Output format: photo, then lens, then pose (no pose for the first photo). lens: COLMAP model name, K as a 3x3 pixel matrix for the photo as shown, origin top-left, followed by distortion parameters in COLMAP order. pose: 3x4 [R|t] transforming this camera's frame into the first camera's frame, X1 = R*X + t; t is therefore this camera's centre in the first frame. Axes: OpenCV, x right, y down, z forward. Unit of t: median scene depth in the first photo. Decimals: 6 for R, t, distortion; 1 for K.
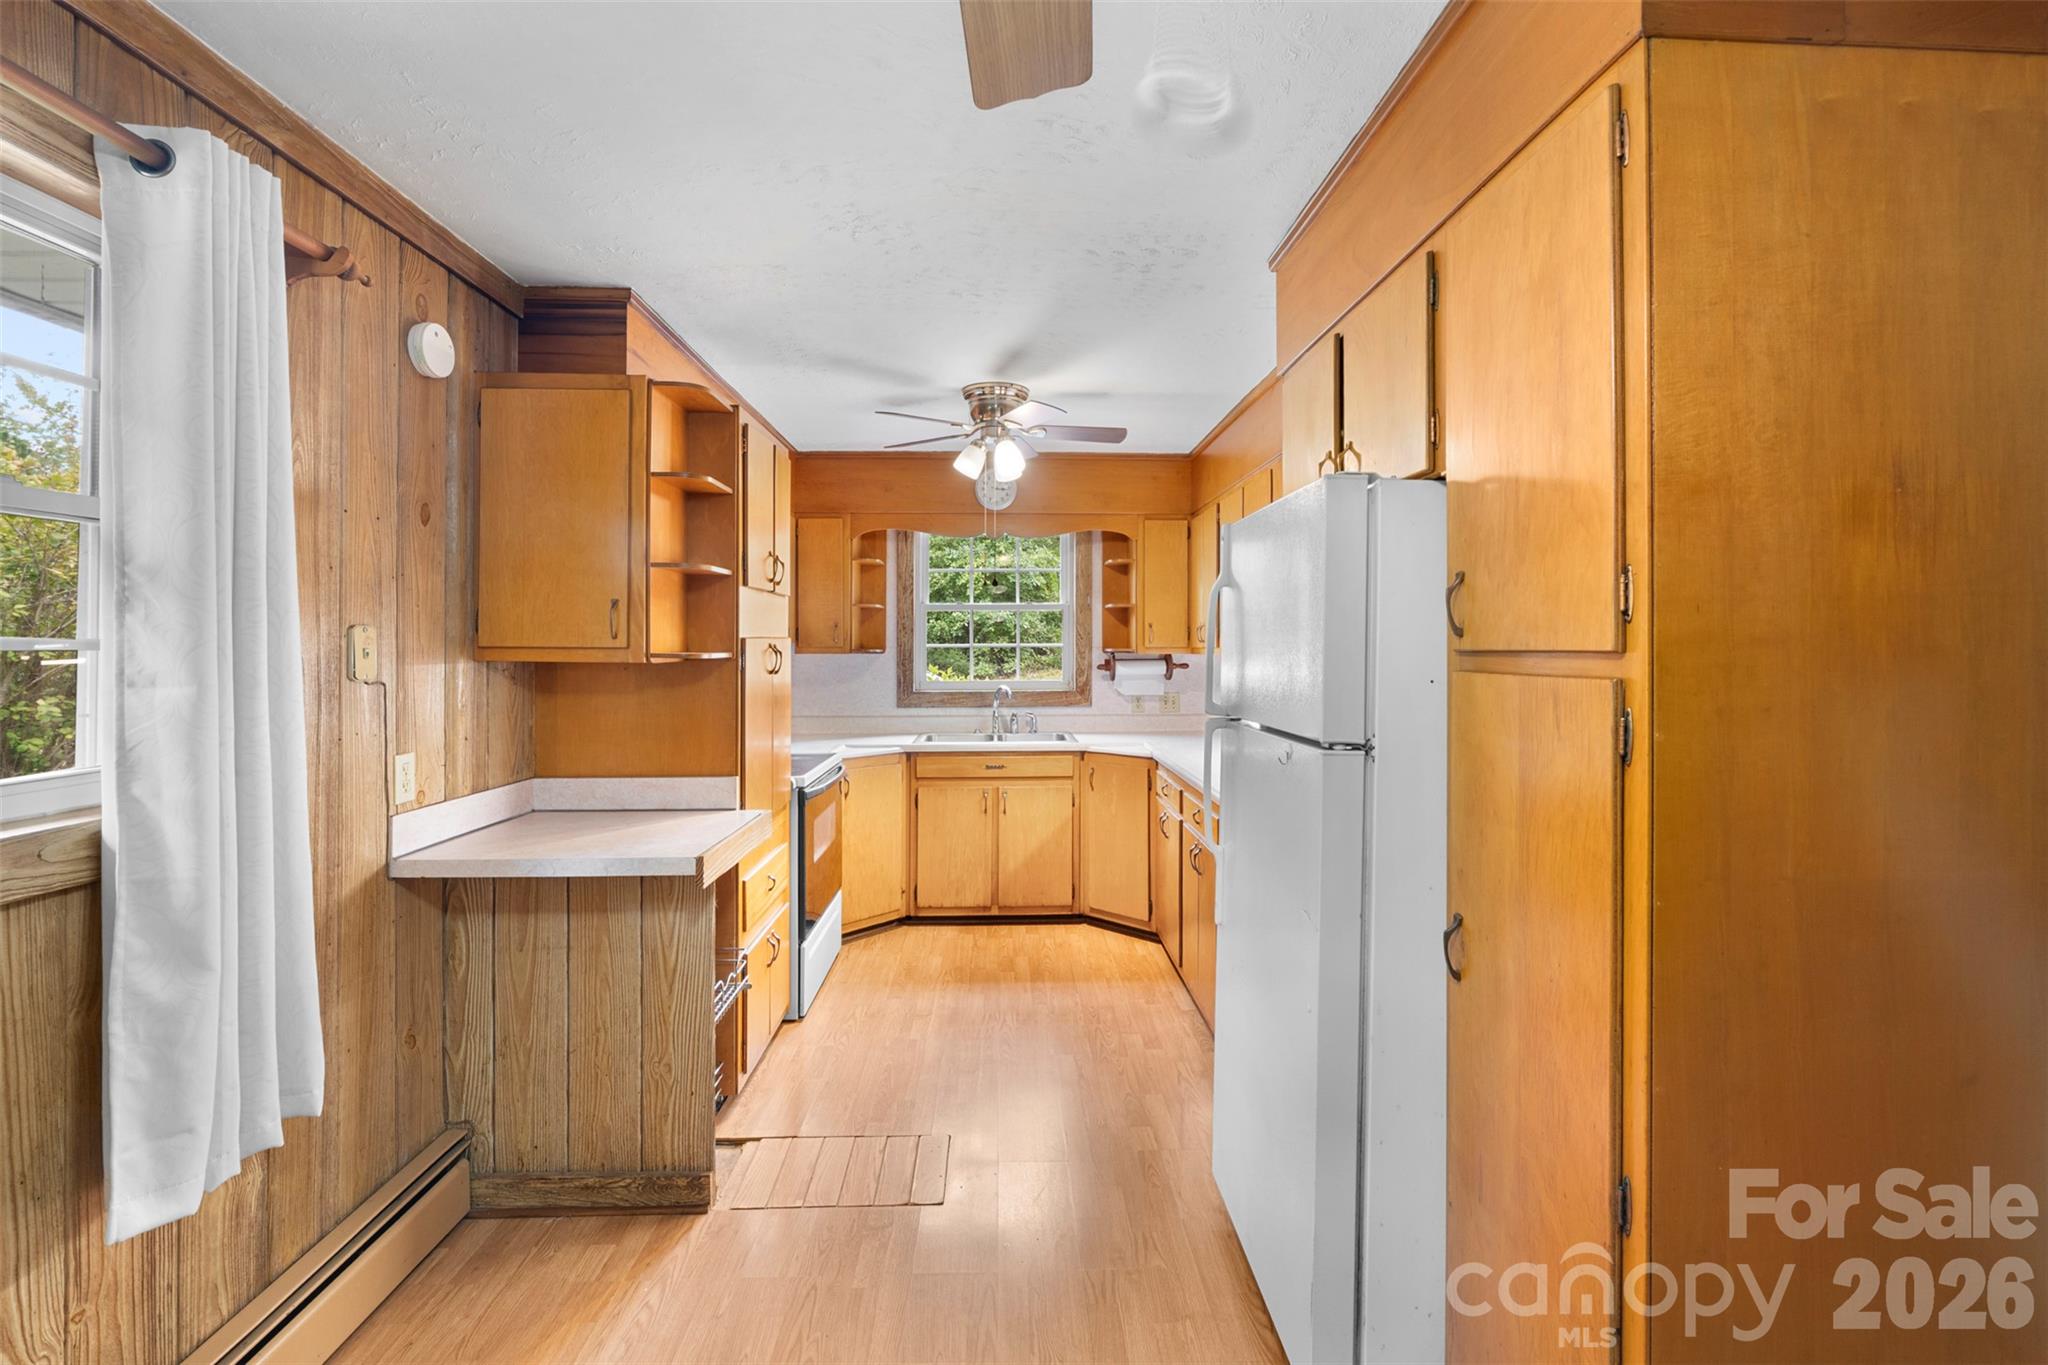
lens RADIAL K [[886.4, 0, 1040.5], [0, 886.4, 640.3], [0, 0, 1]] dist [0.001276, 0.000488]
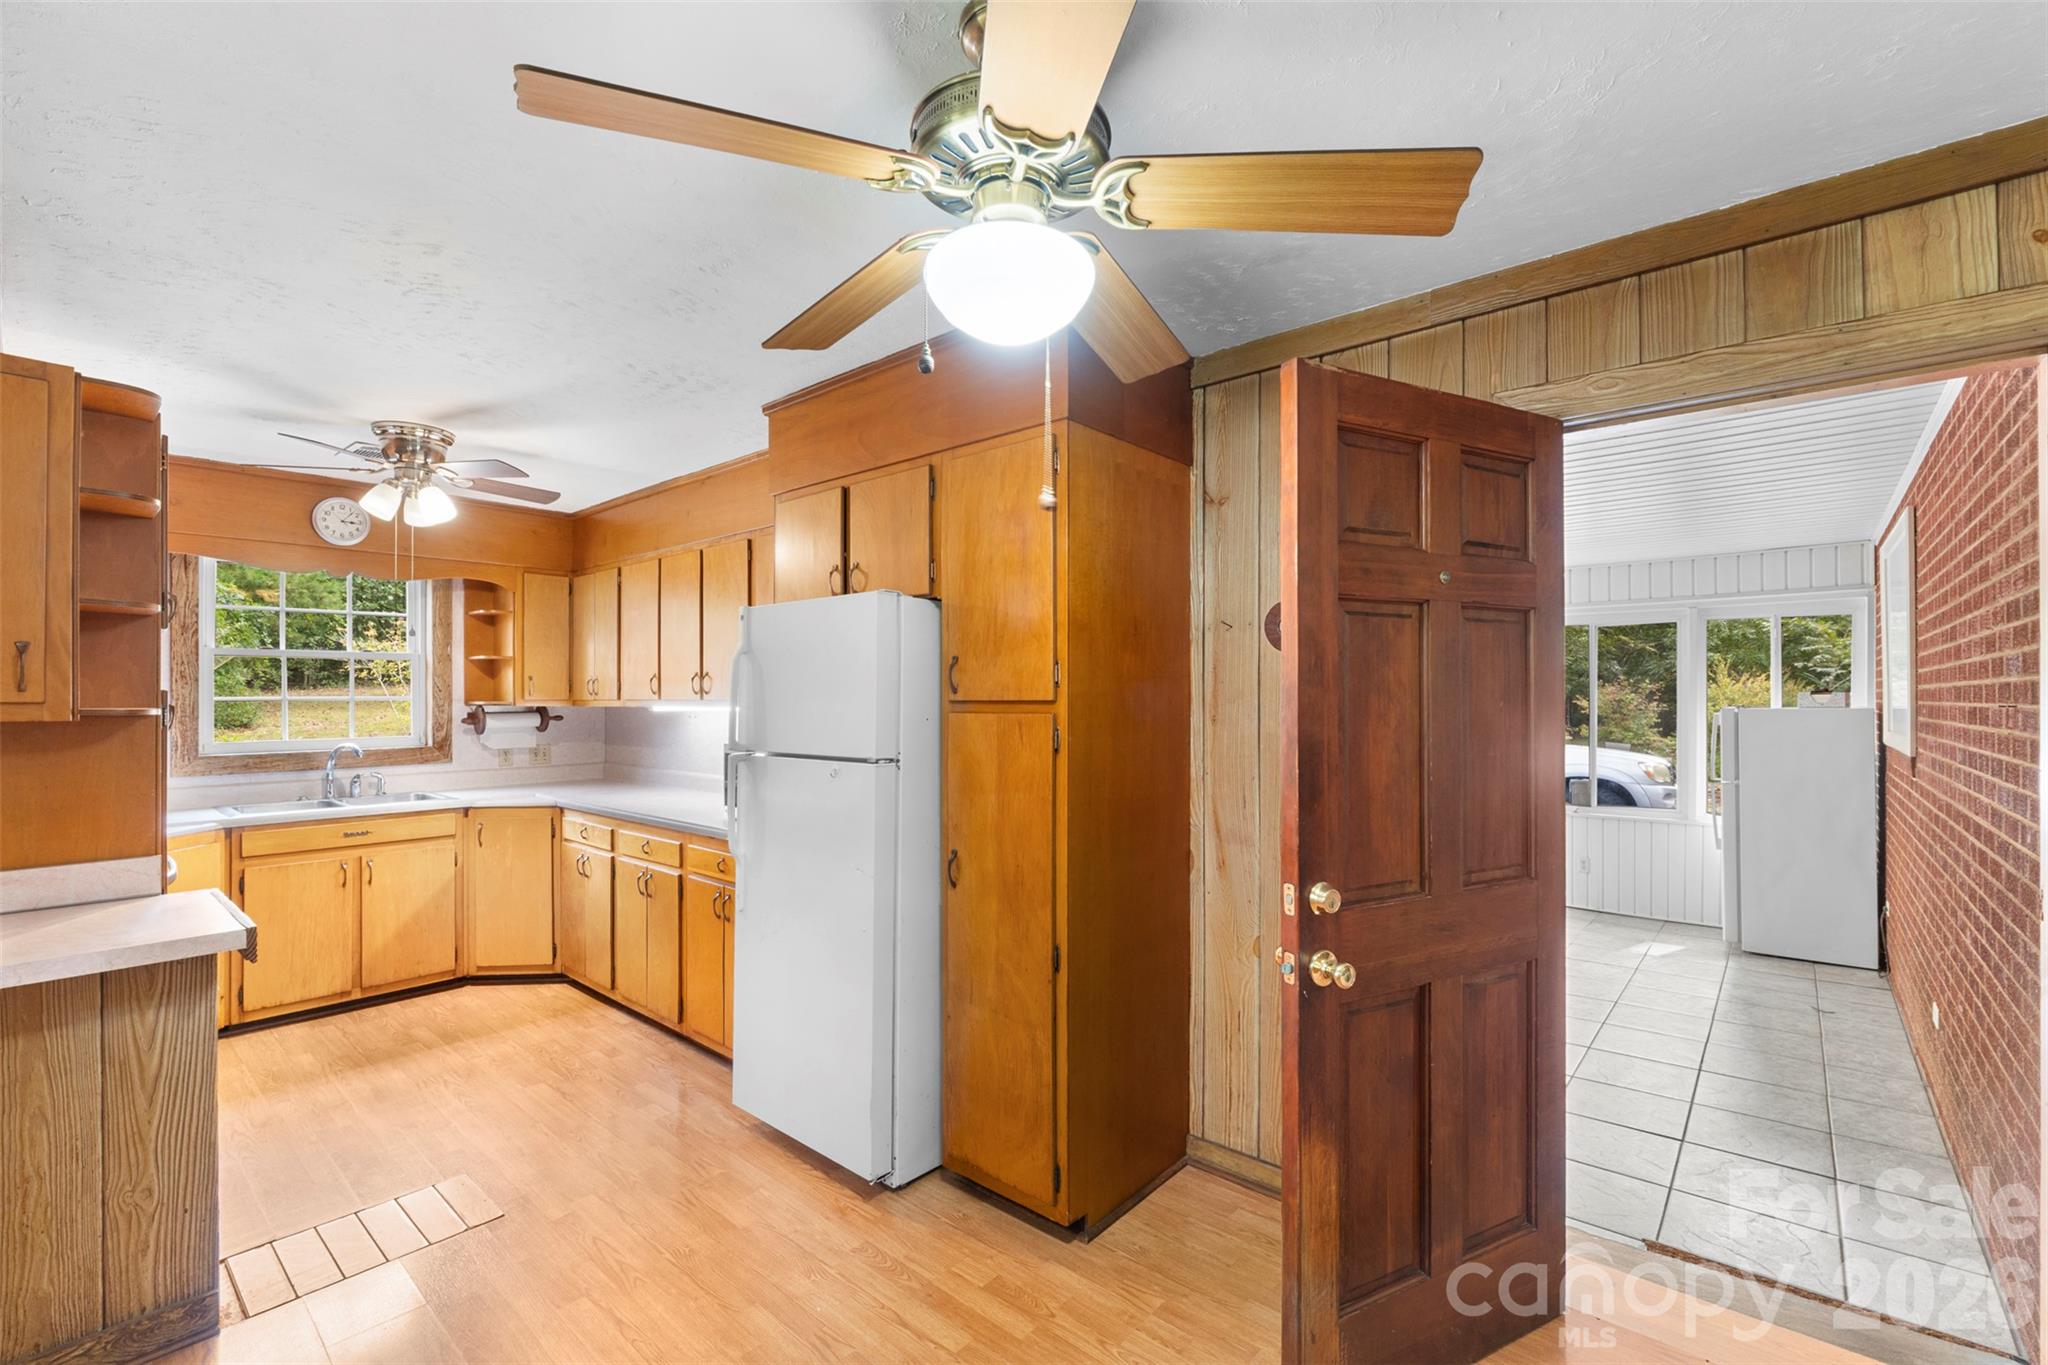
lens RADIAL K [[886.4, 0, 1012.1], [0, 886.4, 693.1], [0, 0, 1]] dist [0.001276, 0.000488]
pose [[0.695483, 0.001917, 0.718540, -0.236939], [-0.002503, 0.999997, -0.000245, -0.001179], [-0.718538, -0.001628, 0.695486, -0.101674]]
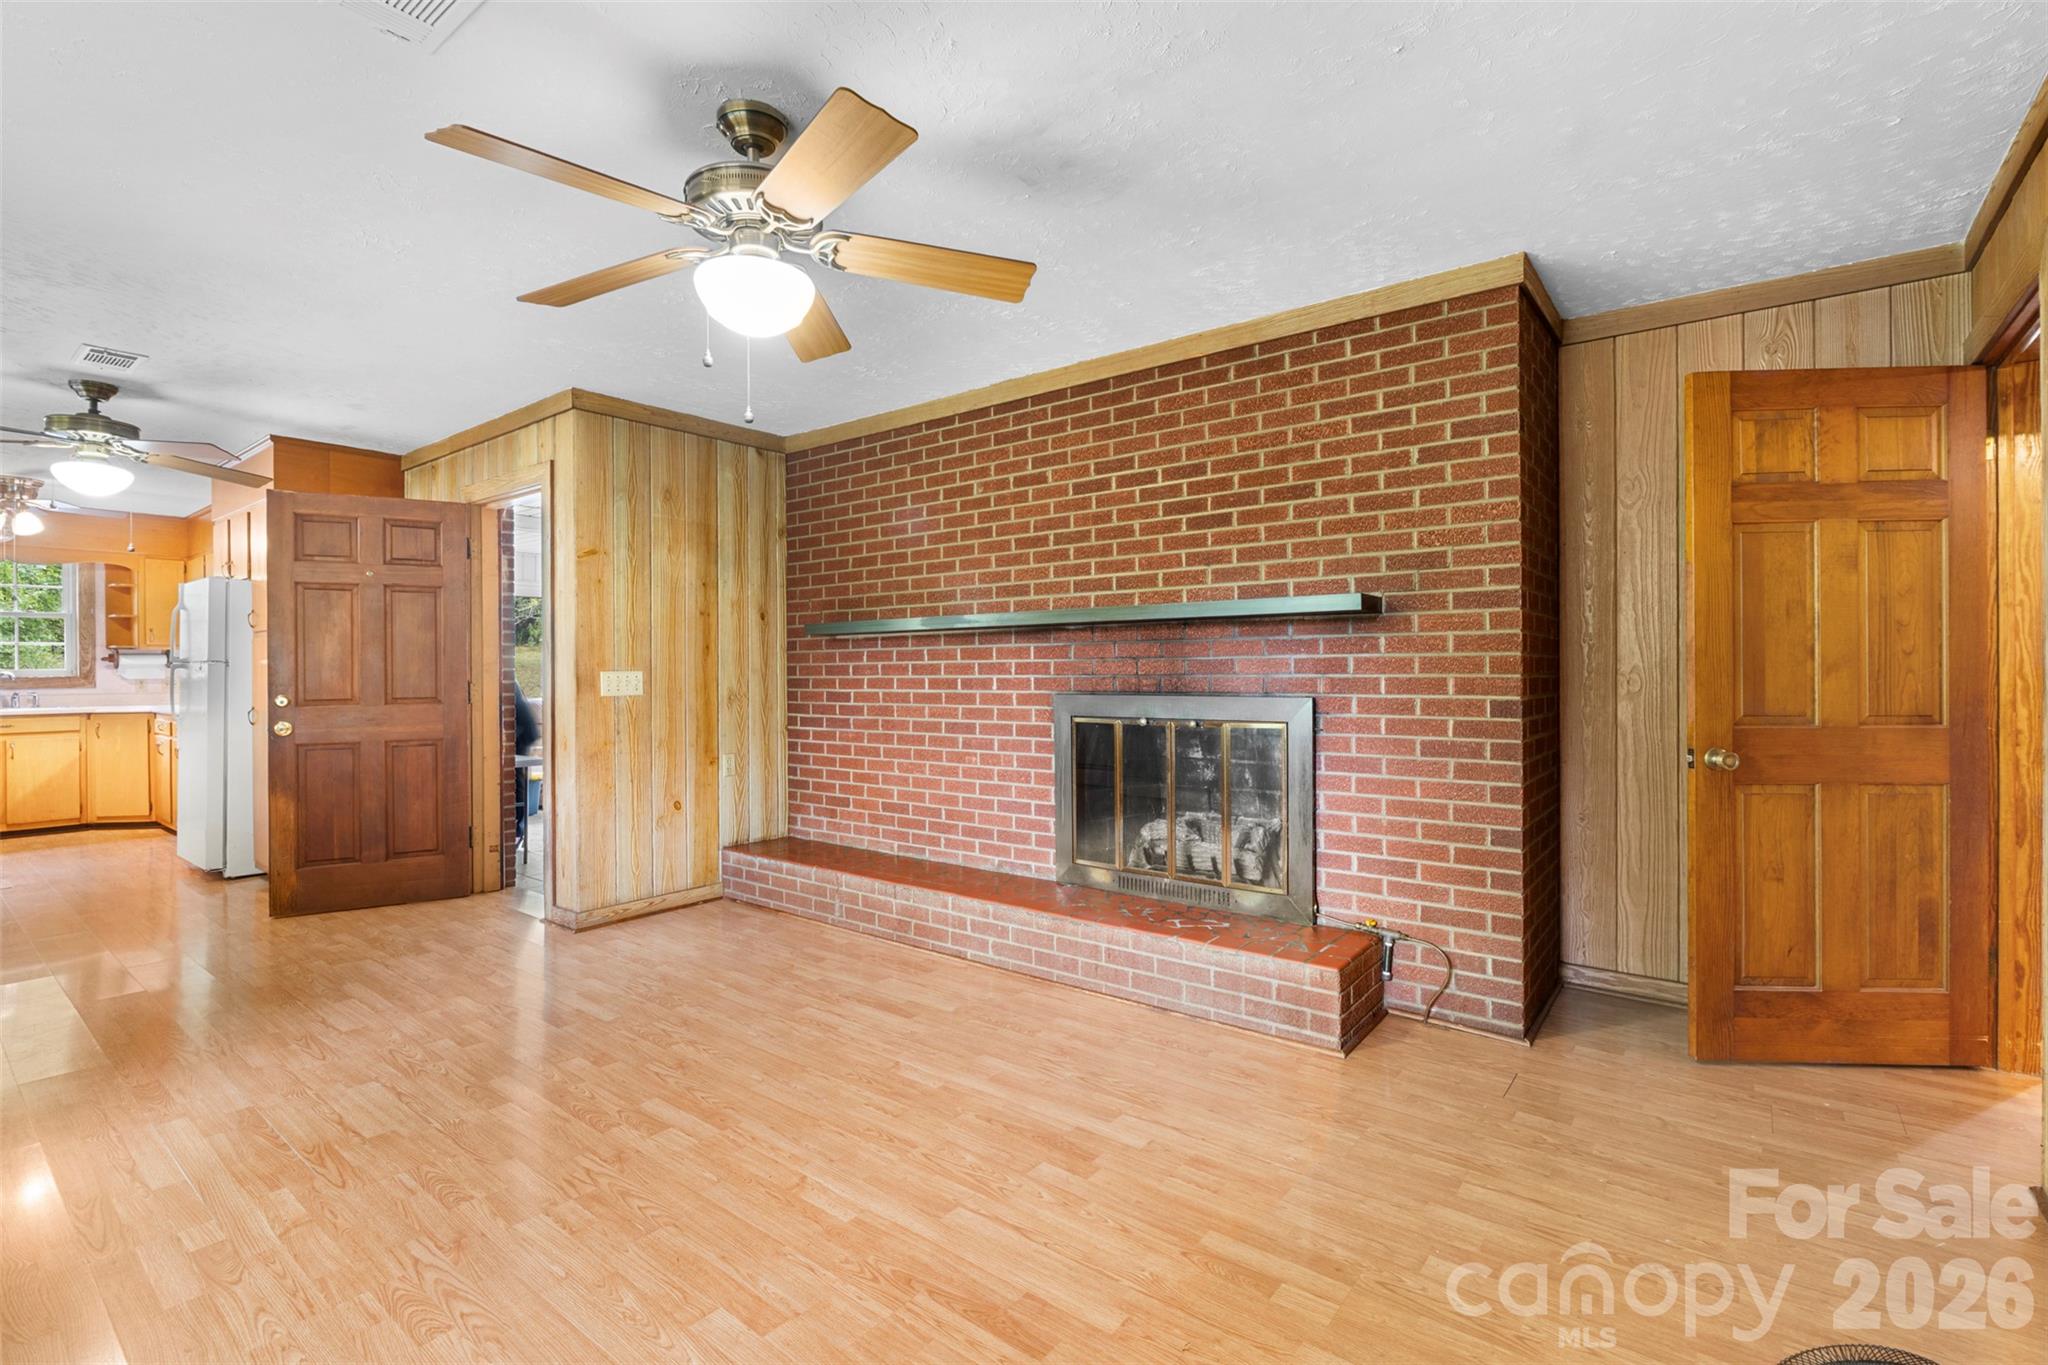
lens RADIAL K [[930.6, 0, 1025.7], [0, 930.6, 665.2], [0, 0, 1]] dist [-0.000782, 0.000185]
pose [[0.654078, -0.006999, 0.756394, -0.105278], [0.005969, 0.999974, 0.004091, 0.048295], [-0.756403, 0.001839, 0.654103, -1.222532]]
